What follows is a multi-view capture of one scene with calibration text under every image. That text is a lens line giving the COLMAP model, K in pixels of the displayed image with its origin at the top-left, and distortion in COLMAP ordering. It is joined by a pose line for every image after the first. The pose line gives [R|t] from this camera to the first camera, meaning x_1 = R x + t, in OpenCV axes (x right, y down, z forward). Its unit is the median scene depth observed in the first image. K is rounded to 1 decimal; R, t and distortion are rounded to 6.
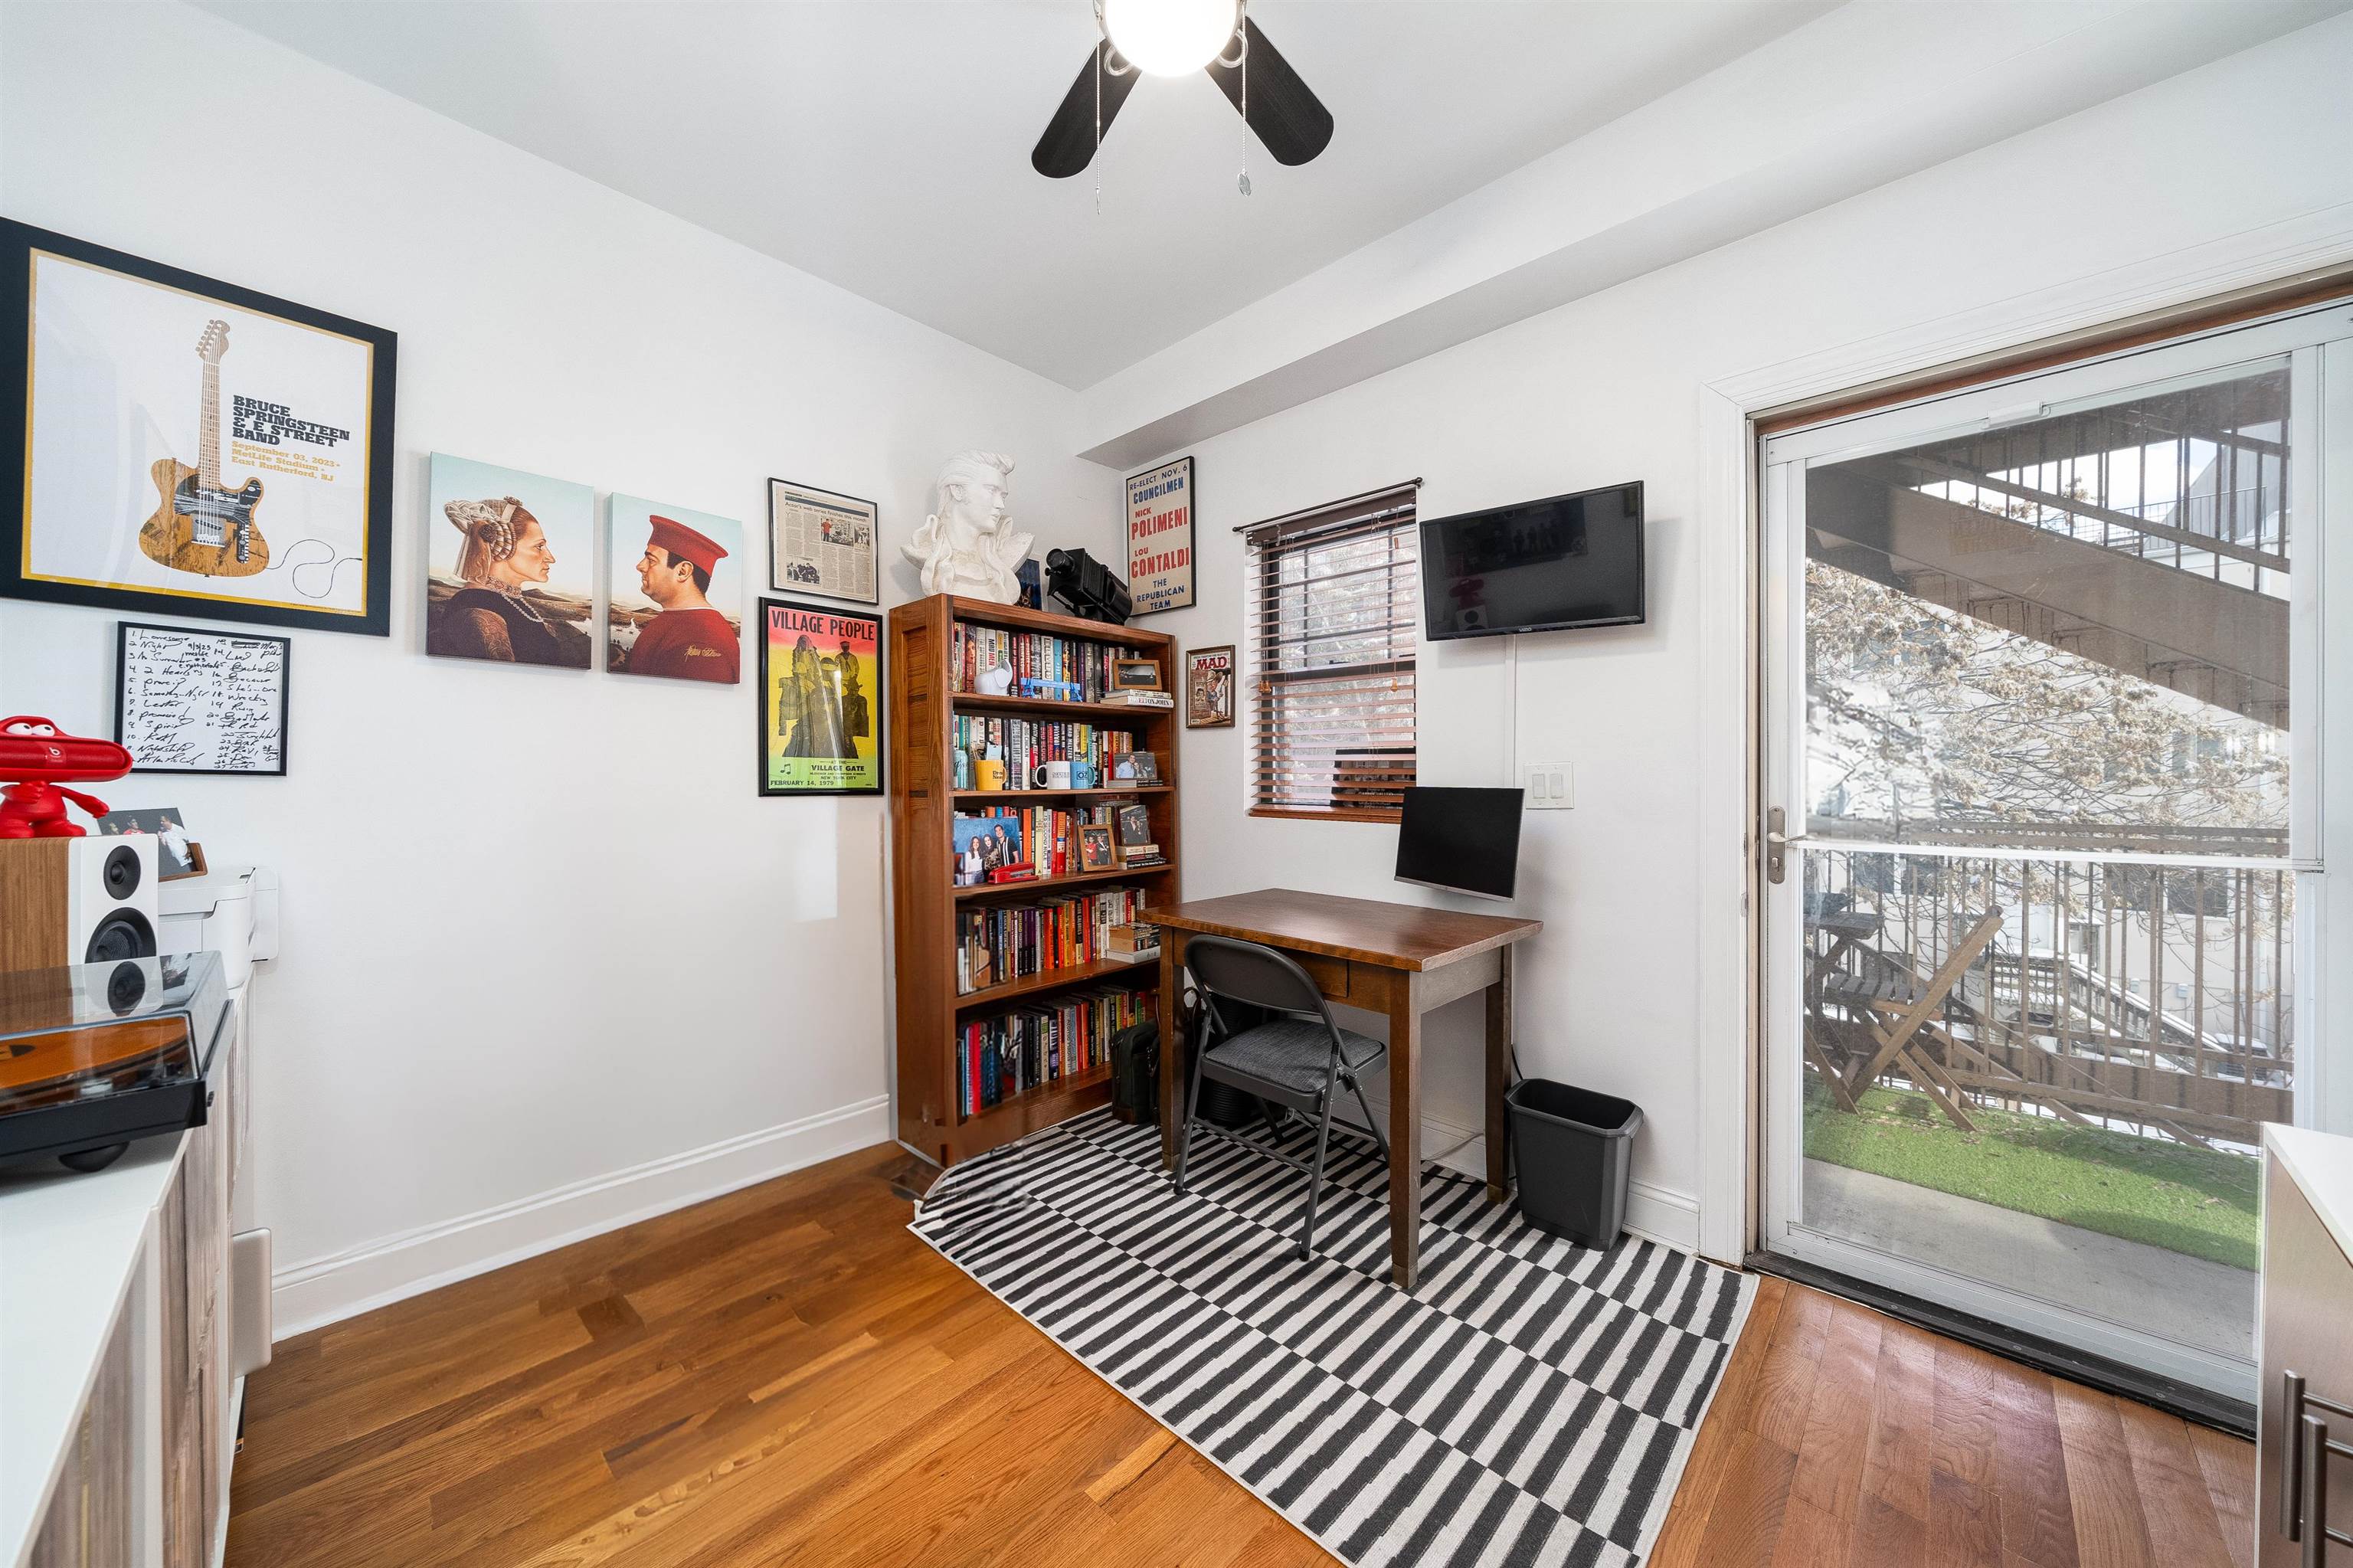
lens RADIAL K [[804.4, 0, 1176.5], [0, 804.4, 784.0], [0, 0, 1]] dist [-0.002173, -0.000170]
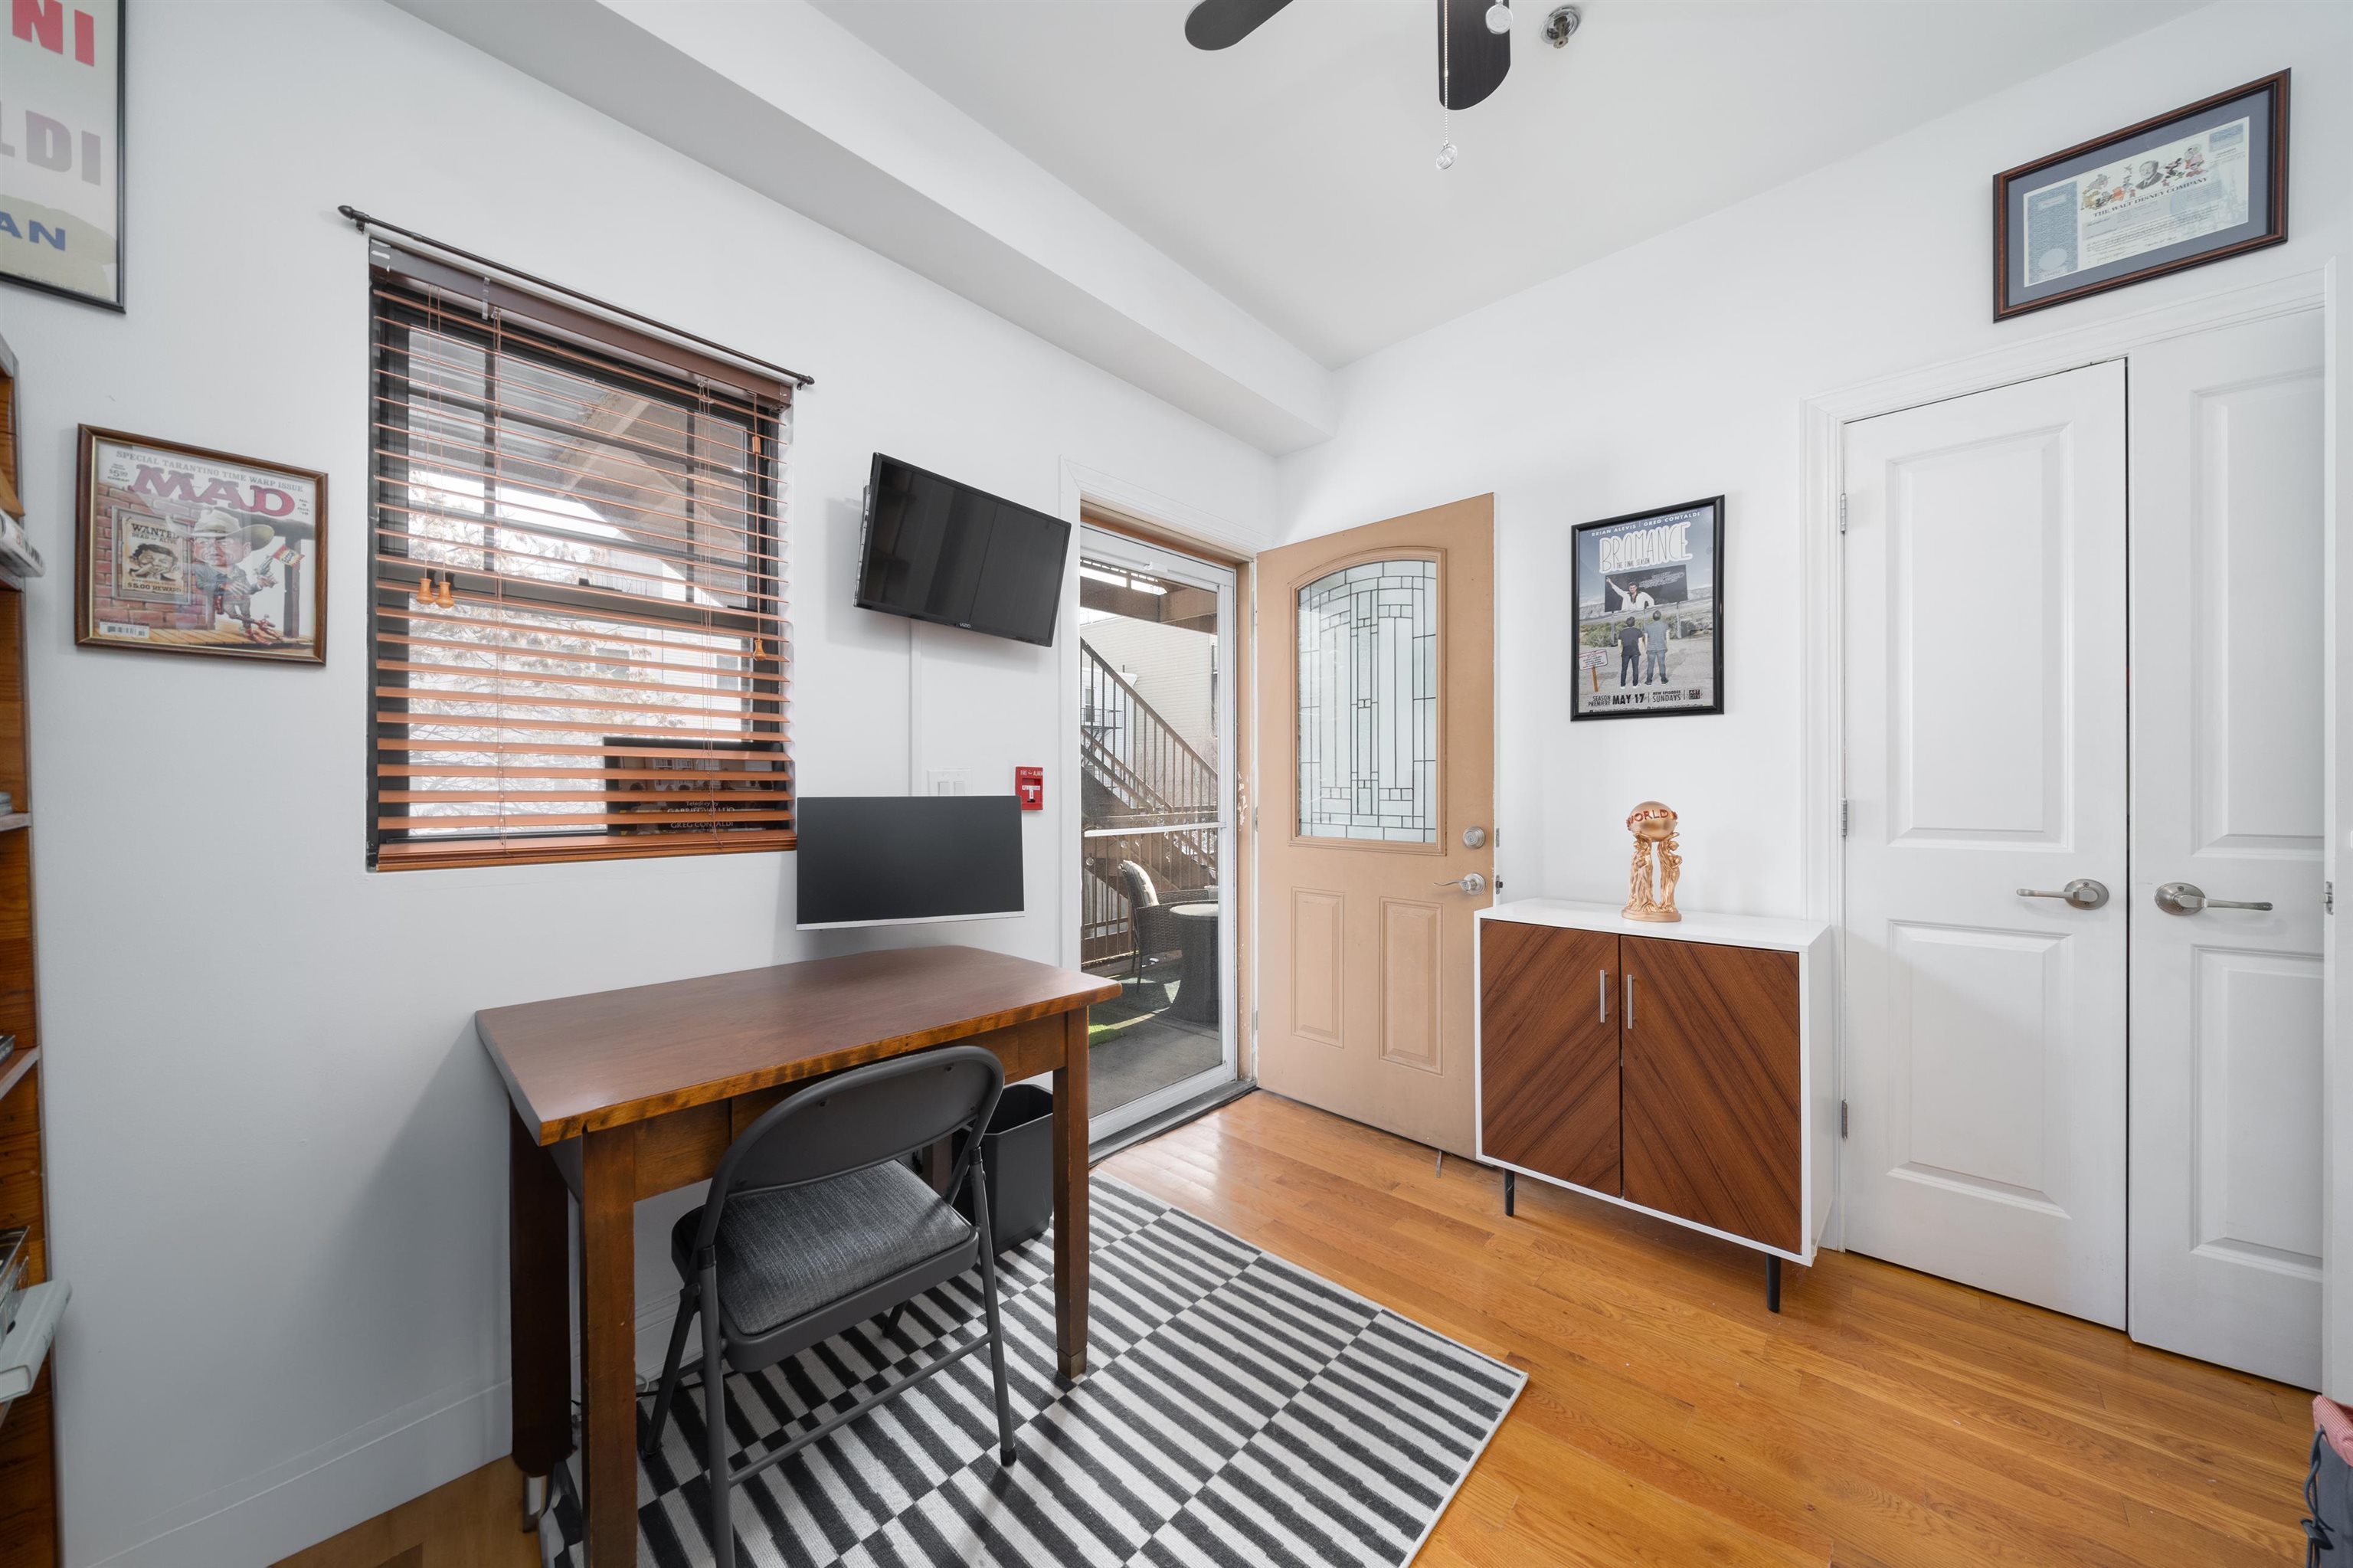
lens RADIAL K [[804.4, 0, 1176.5], [0, 804.4, 784.0], [0, 0, 1]] dist [-0.002173, -0.000170]
pose [[-0.012193, -0.001578, 0.999924, -0.407922], [0.009467, 0.999954, 0.001694, -0.006256], [-0.999881, 0.009487, -0.012178, 0.630831]]
